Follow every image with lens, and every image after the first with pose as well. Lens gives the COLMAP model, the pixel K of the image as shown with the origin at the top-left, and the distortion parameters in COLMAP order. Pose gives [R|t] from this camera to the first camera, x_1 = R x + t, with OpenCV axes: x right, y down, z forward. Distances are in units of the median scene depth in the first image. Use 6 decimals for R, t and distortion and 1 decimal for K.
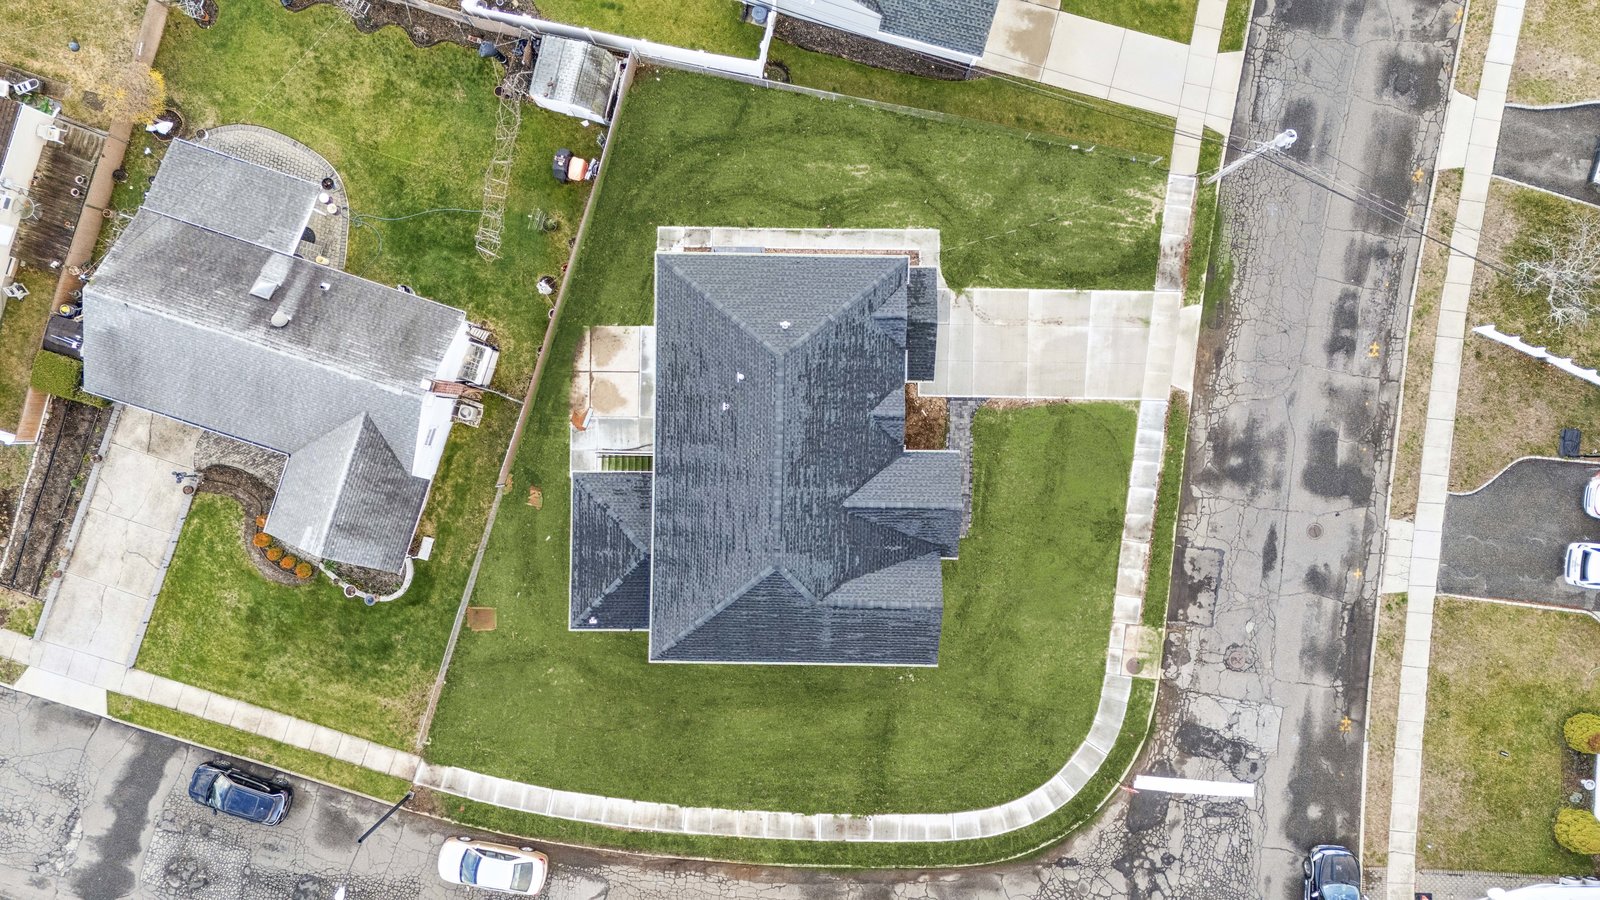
lens RADIAL K [[1167.9, 0, 800.0], [0, 1167.9, 450.0], [0, 0, 1]] dist [0.074072, -0.056708]
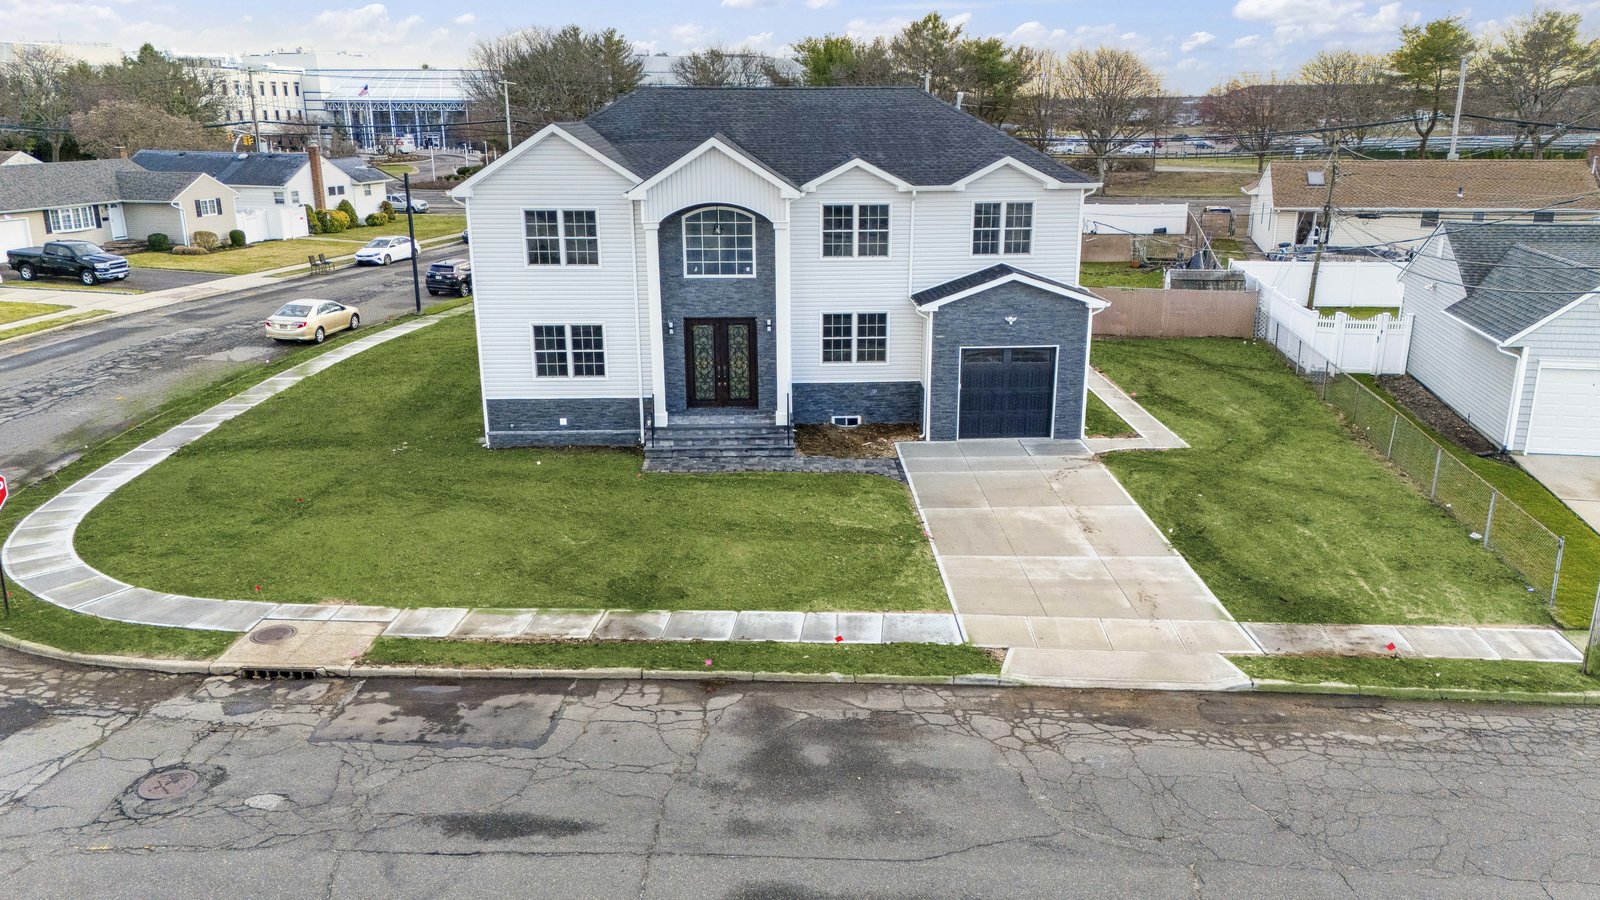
lens RADIAL K [[1194.1, 0, 800.0], [0, 1194.1, 450.0], [0, 0, 1]] dist [0.079073, -0.056487]
pose [[0.049244, 0.271911, -0.961062, 0.668646], [-0.998748, 0.004930, -0.049780, 0.030286], [-0.008798, 0.962310, 0.271813, 0.842282]]
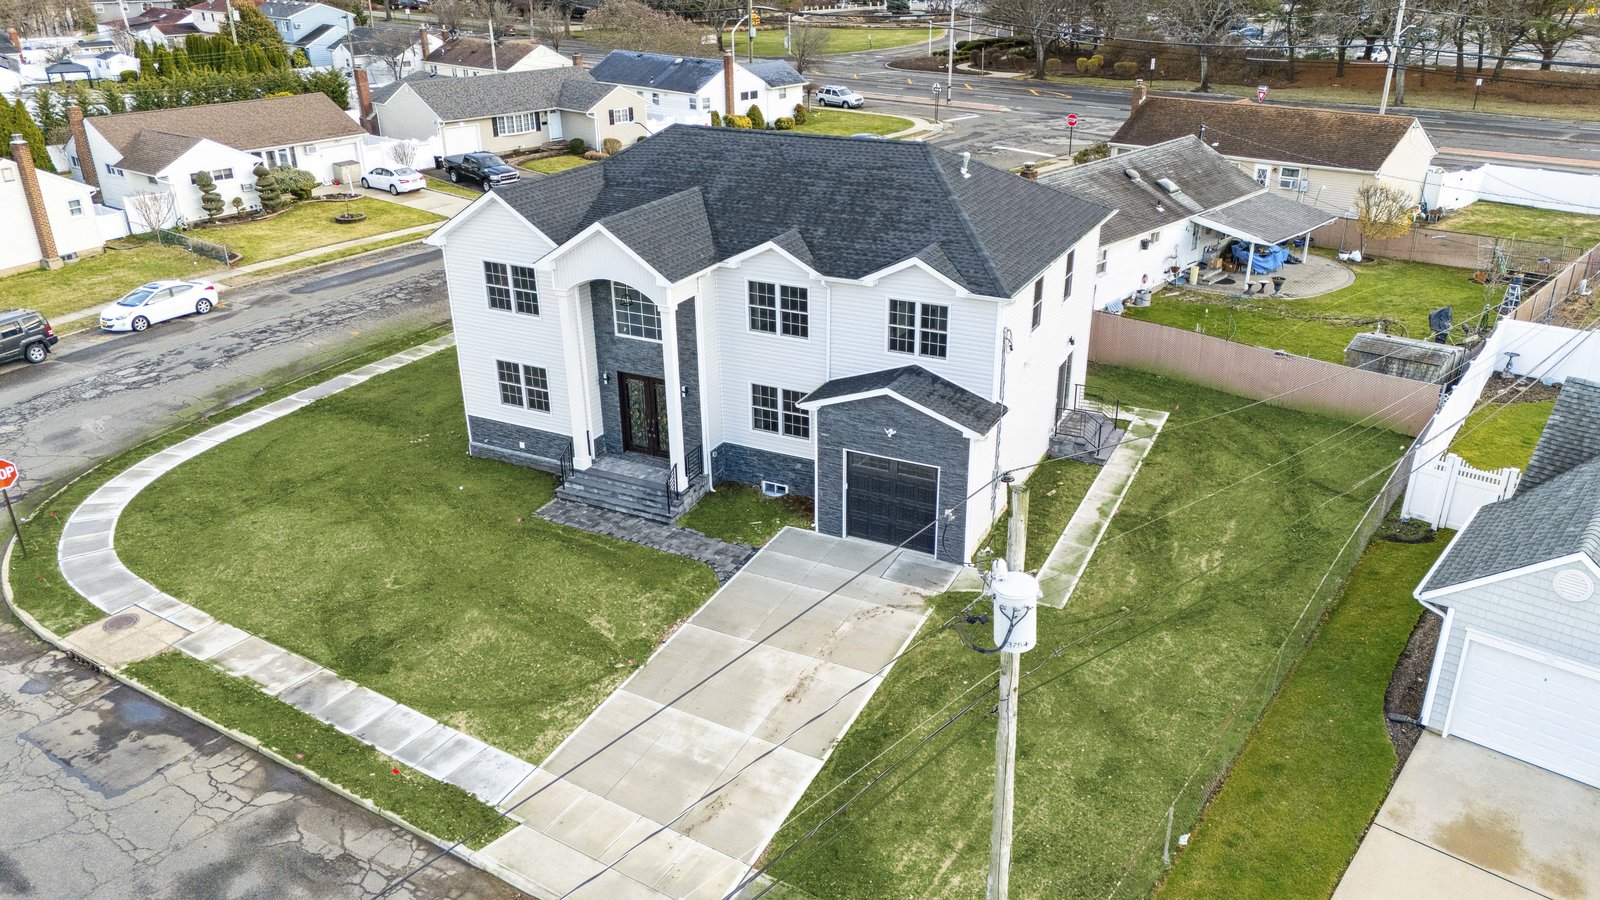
lens RADIAL K [[1167.9, 0, 800.0], [0, 1167.9, 450.0], [0, 0, 1]] dist [0.074072, -0.056708]
pose [[-0.440334, 0.363336, -0.821032, 0.558254], [-0.897822, -0.182933, 0.400564, -0.276592], [-0.004654, 0.913522, 0.406763, 0.730066]]
